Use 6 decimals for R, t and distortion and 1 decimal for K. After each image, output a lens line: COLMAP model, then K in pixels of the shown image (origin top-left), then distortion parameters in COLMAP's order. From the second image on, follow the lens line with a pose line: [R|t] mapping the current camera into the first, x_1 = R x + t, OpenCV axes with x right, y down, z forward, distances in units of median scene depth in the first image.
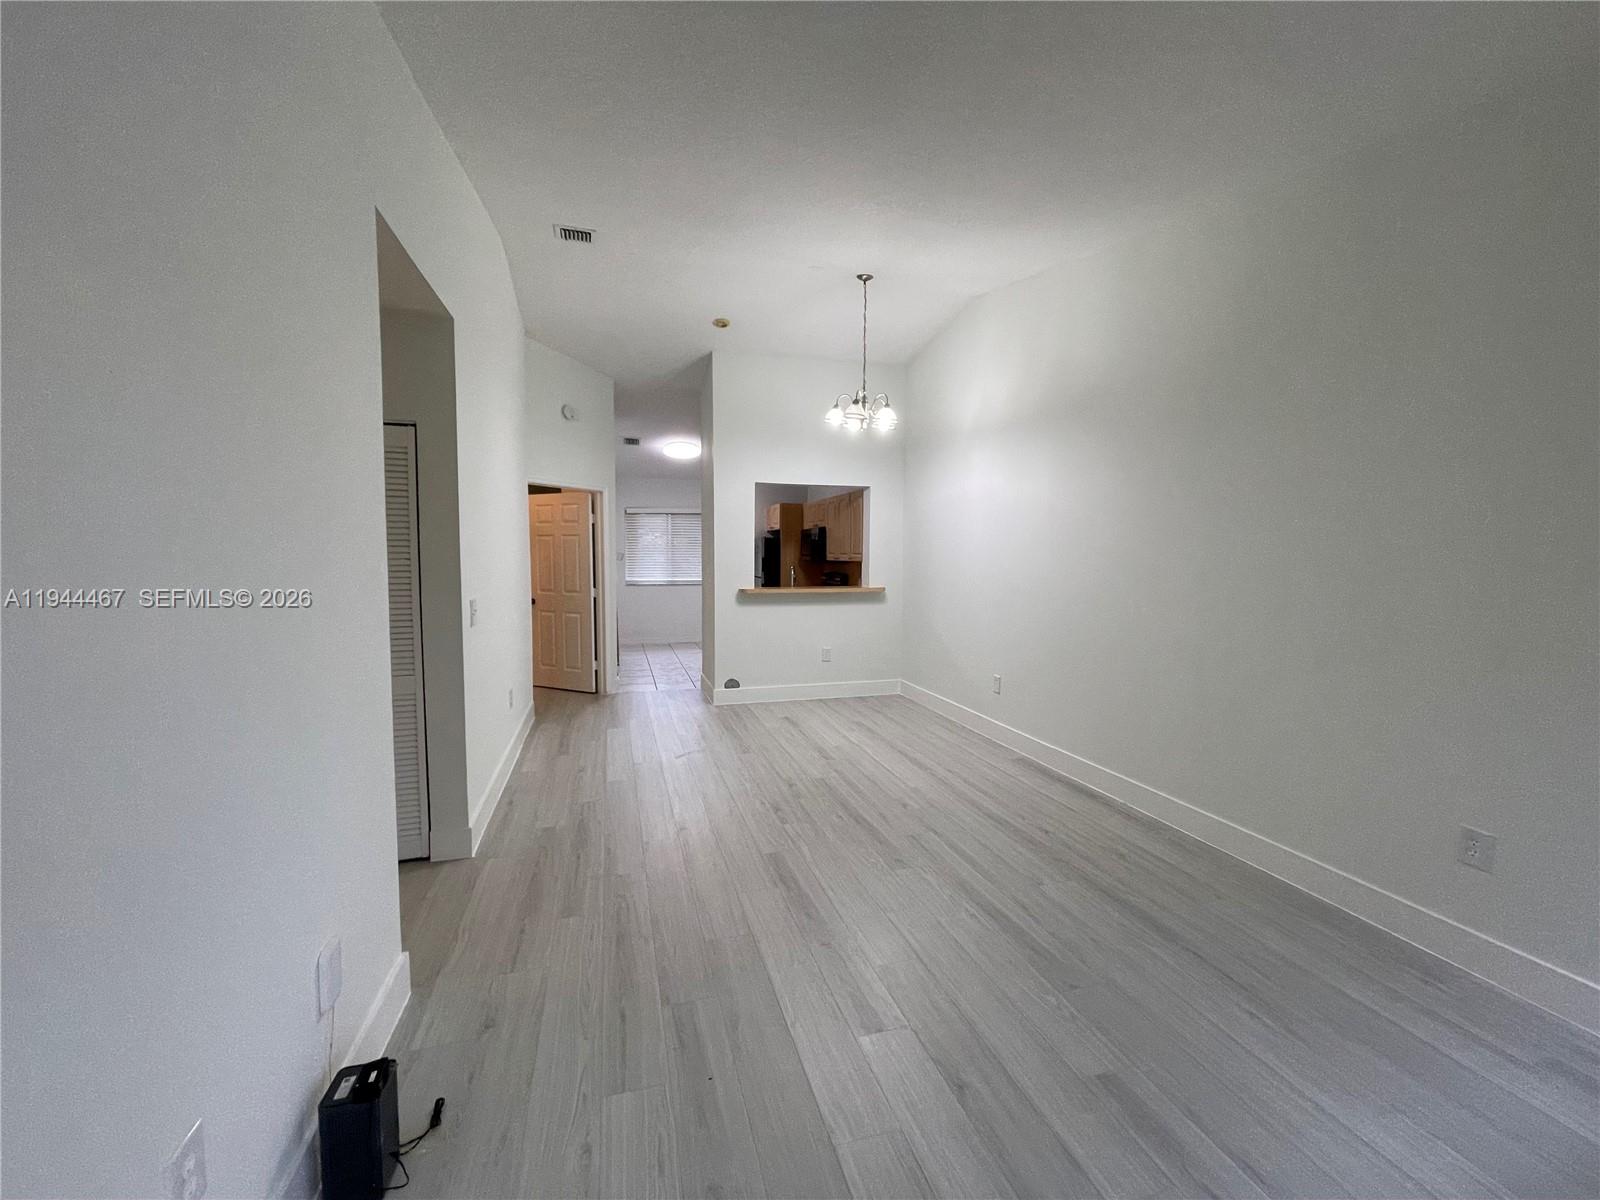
lens RADIAL K [[647.8, 0, 797.2], [0, 647.8, 597.0], [0, 0, 1]] dist [-0.004933, 0.001589]
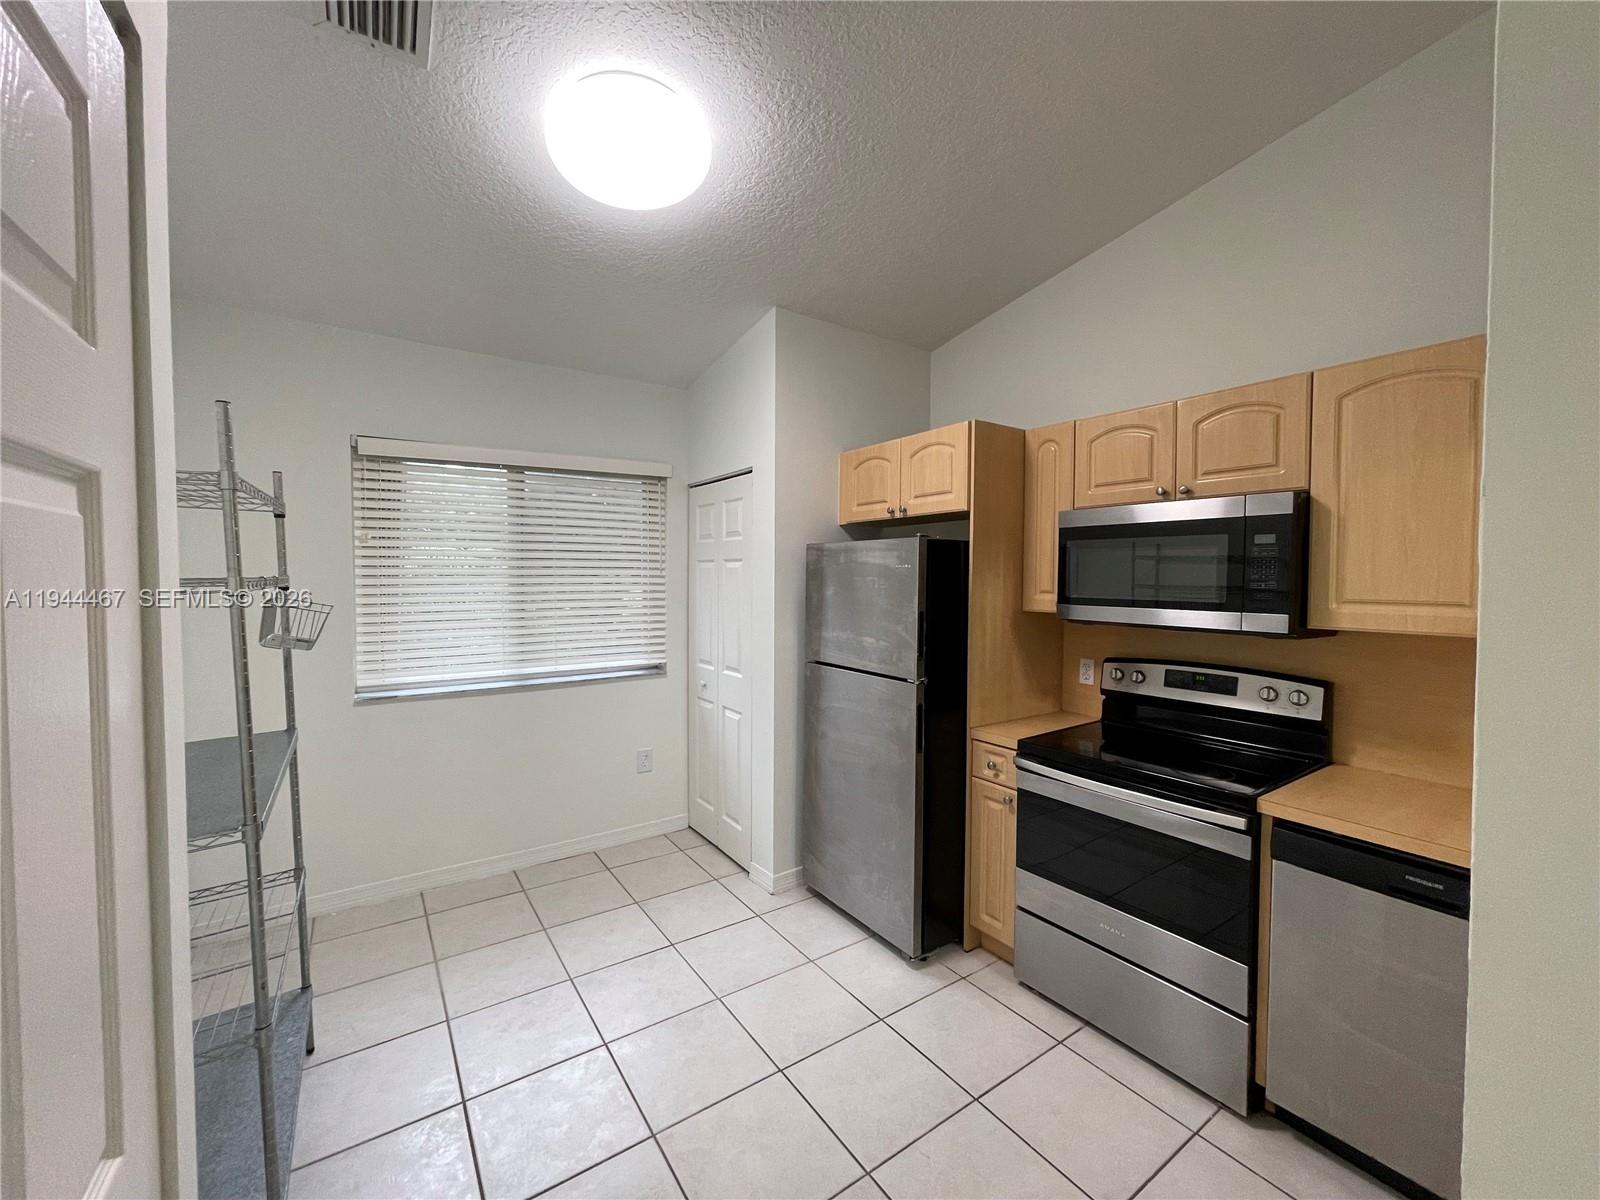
lens RADIAL K [[647.8, 0, 787.1], [0, 647.8, 597.2], [0, 0, 1]] dist [-0.004933, 0.001589]
pose [[0.953016, -0.012292, 0.302672, -0.302329], [0.022754, 0.999258, -0.031066, -0.094245], [-0.302066, 0.036493, 0.952588, 1.196912]]
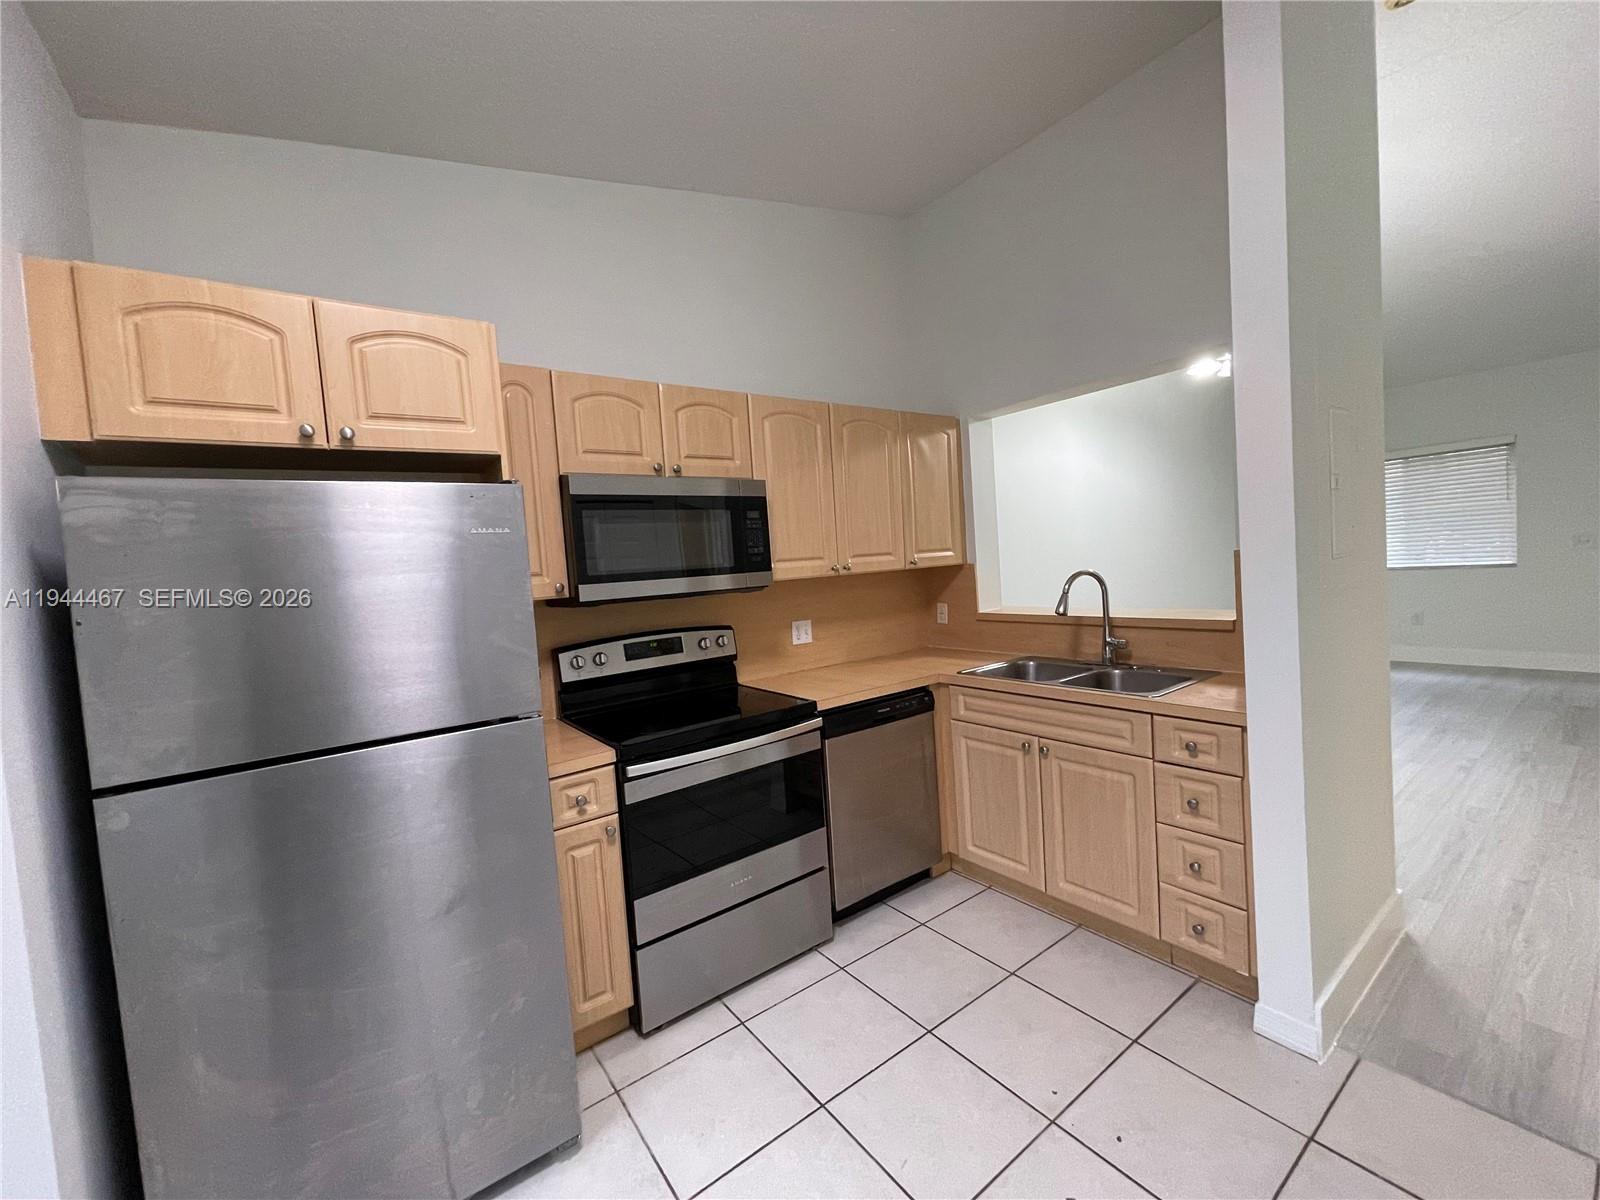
lens RADIAL K [[647.8, 0, 806.1], [0, 647.8, 592.4], [0, 0, 1]] dist [-0.004933, 0.001589]
pose [[-0.350690, -0.024488, 0.936171, -0.388093], [0.129906, 0.988722, 0.074526, -0.105643], [-0.927438, 0.147750, -0.343553, 1.576083]]
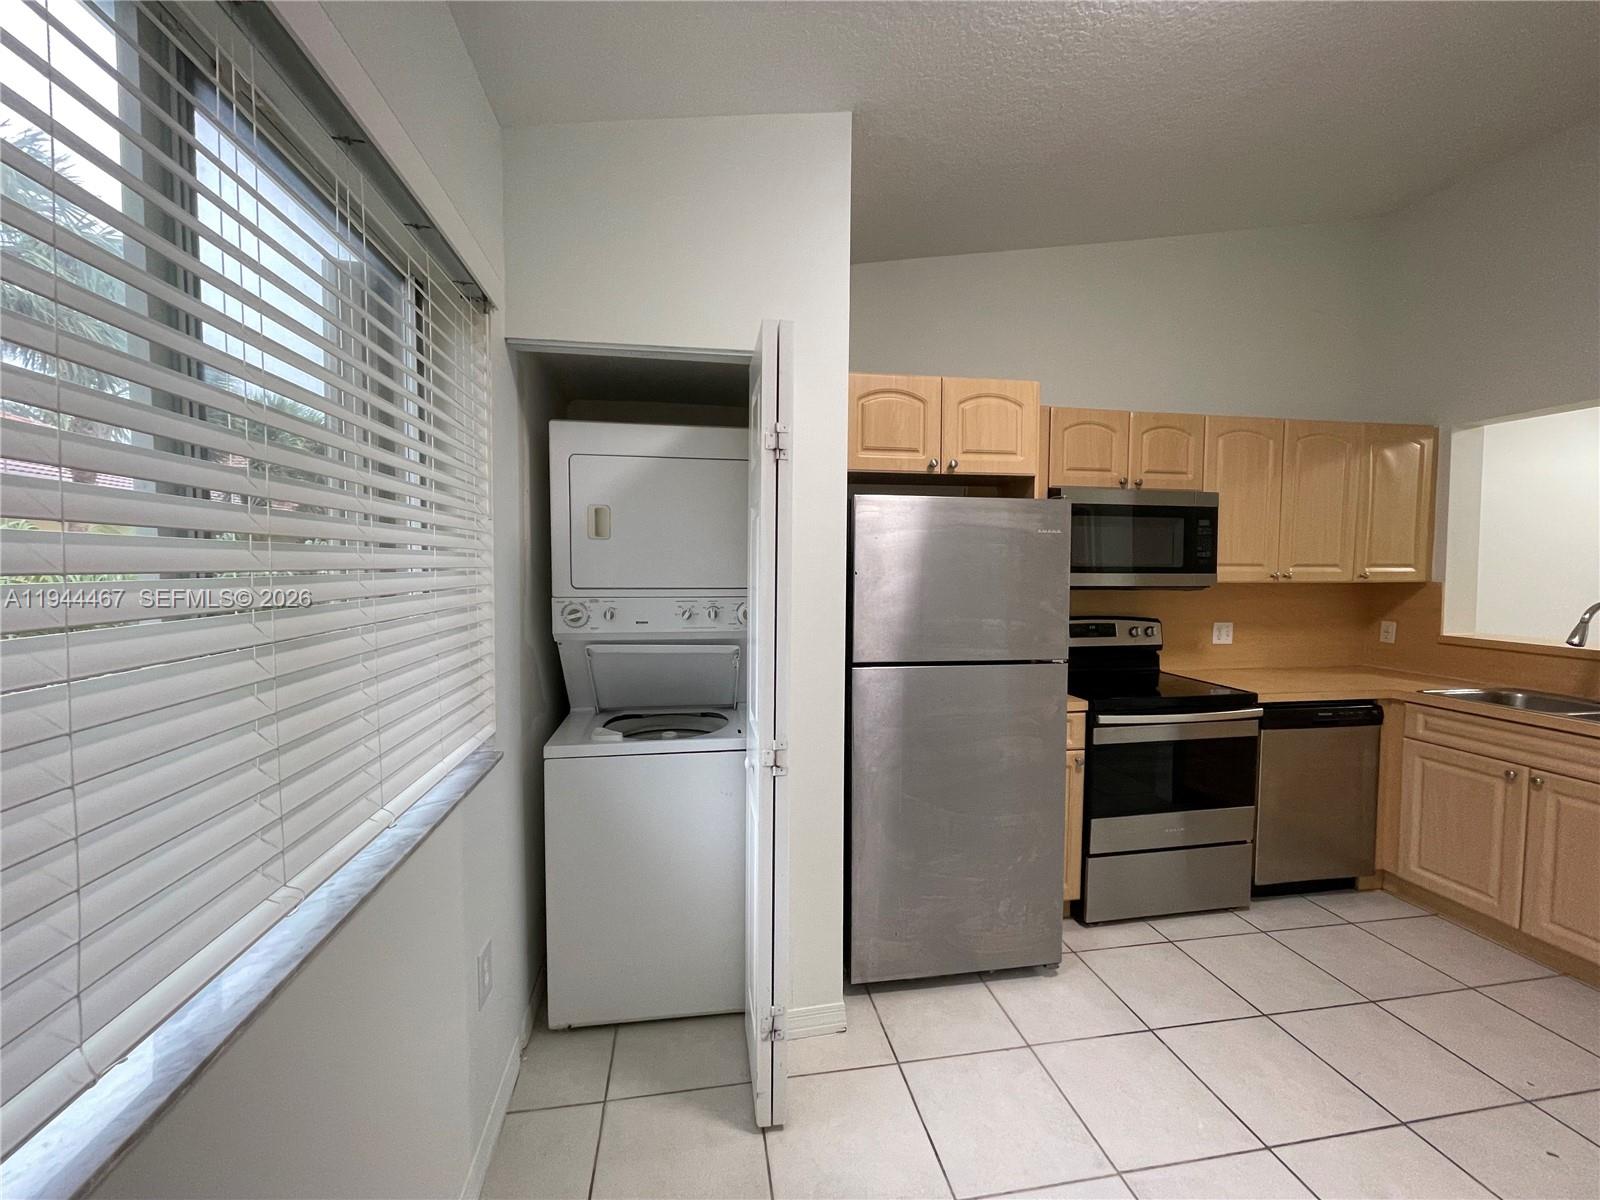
lens RADIAL K [[647.8, 0, 801.0], [0, 647.8, 596.0], [0, 0, 1]] dist [-0.004933, 0.001589]
pose [[0.111867, -0.051378, 0.992394, -0.498125], [0.064696, 0.996920, 0.044320, -0.116223], [-0.991615, 0.059246, 0.114846, 1.708112]]
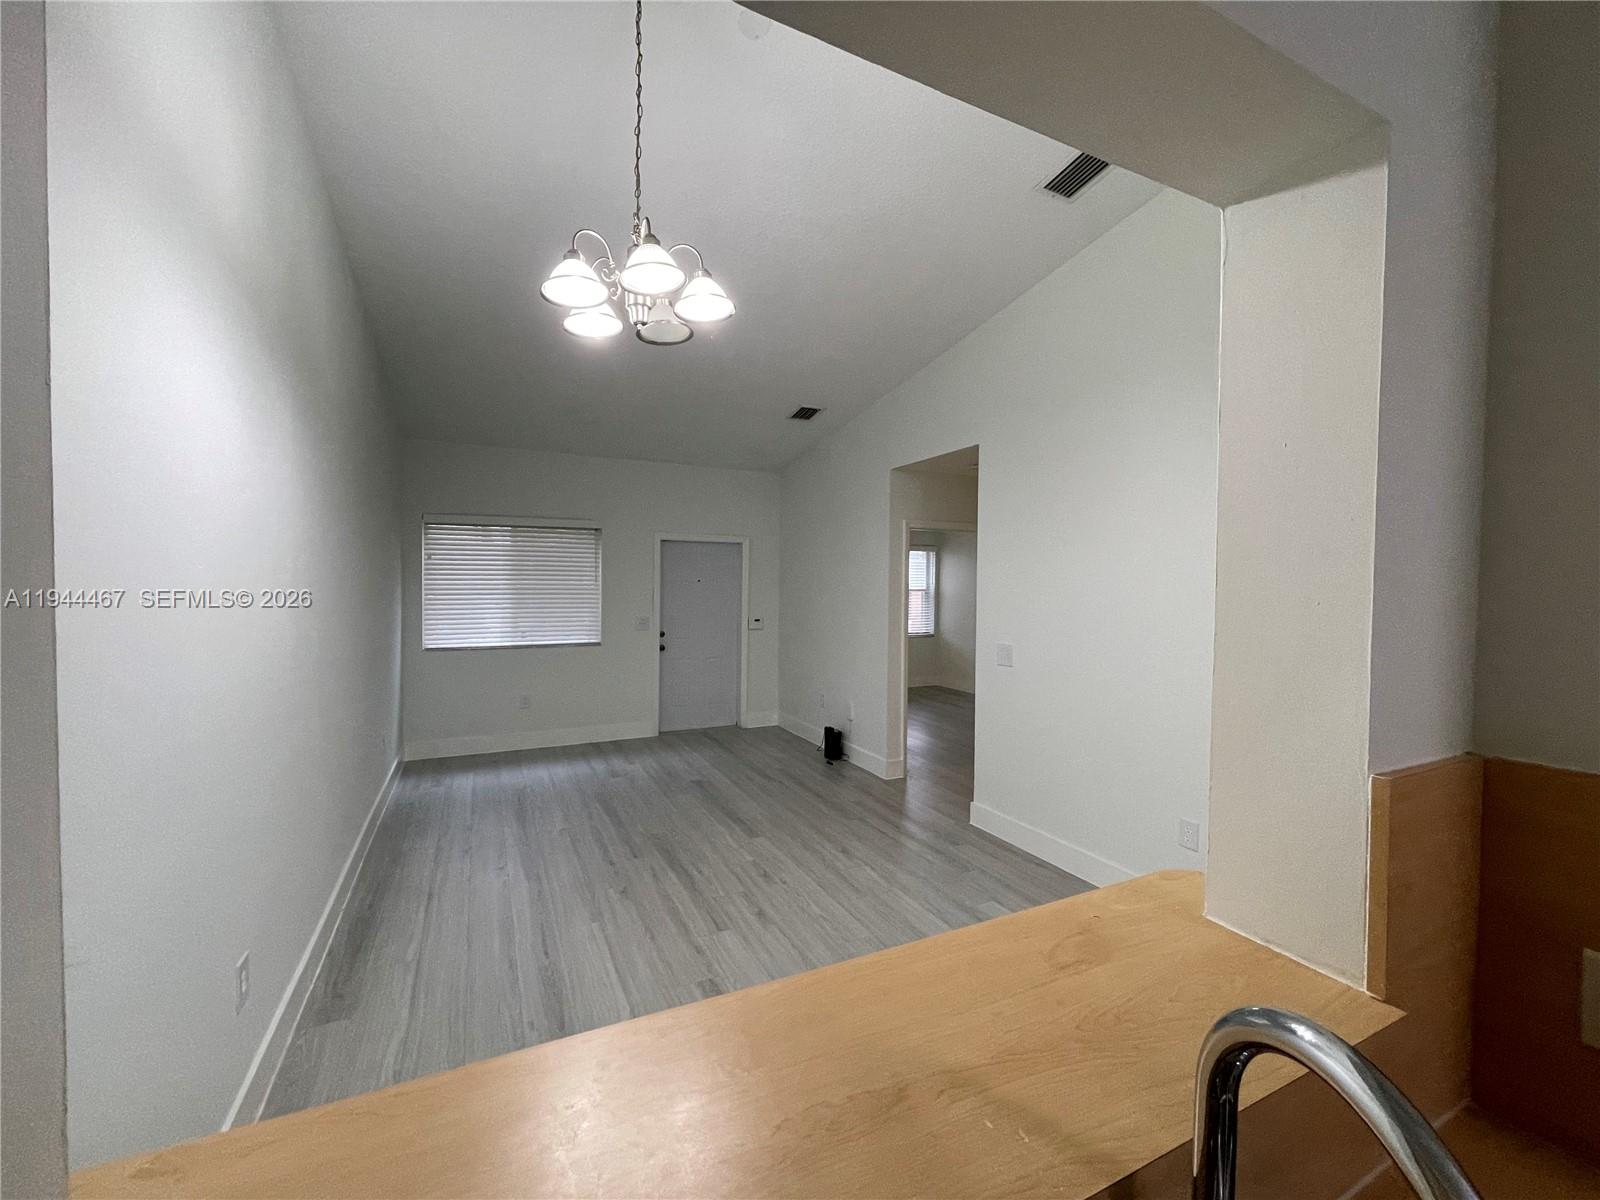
lens RADIAL K [[647.8, 0, 798.2], [0, 647.8, 590.6], [0, 0, 1]] dist [-0.004933, 0.001589]
pose [[-0.984899, -0.012023, -0.172714, 0.060511], [-0.026402, 0.996348, 0.081199, -0.111268], [0.171107, 0.084533, -0.981619, 1.266120]]
